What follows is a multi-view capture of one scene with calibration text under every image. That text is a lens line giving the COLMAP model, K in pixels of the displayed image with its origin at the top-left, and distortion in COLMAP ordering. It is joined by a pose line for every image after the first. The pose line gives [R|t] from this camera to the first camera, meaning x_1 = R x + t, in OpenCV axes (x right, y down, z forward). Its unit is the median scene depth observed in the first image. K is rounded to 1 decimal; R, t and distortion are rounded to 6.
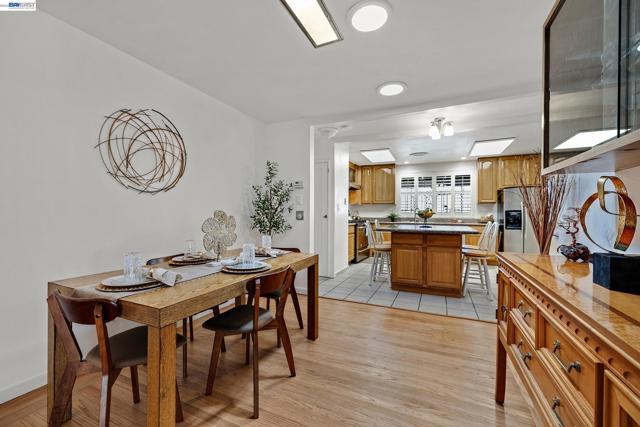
lens RADIAL K [[265.8, 0, 319.7], [0, 265.8, 212.5], [0, 0, 1]] dist [0.000029, 0.000001]
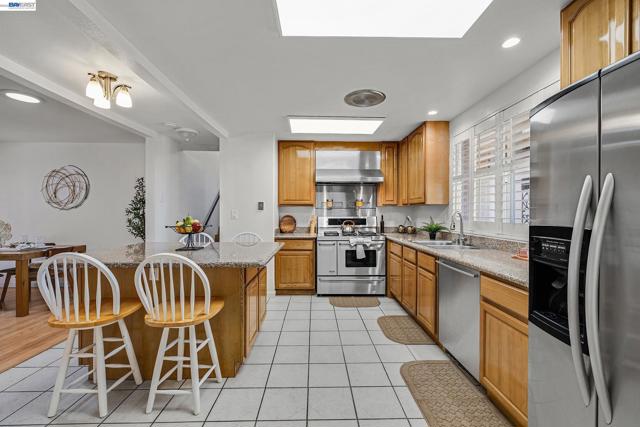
lens RADIAL K [[265.8, 0, 319.8], [0, 265.8, 214.9], [0, 0, 1]] dist [0.000029, 0.000001]
pose [[0.431667, 0.005555, -0.902016, 1.803953], [-0.001547, 0.999984, 0.005418, -0.048676], [0.902032, -0.000943, 0.431669, 1.756936]]
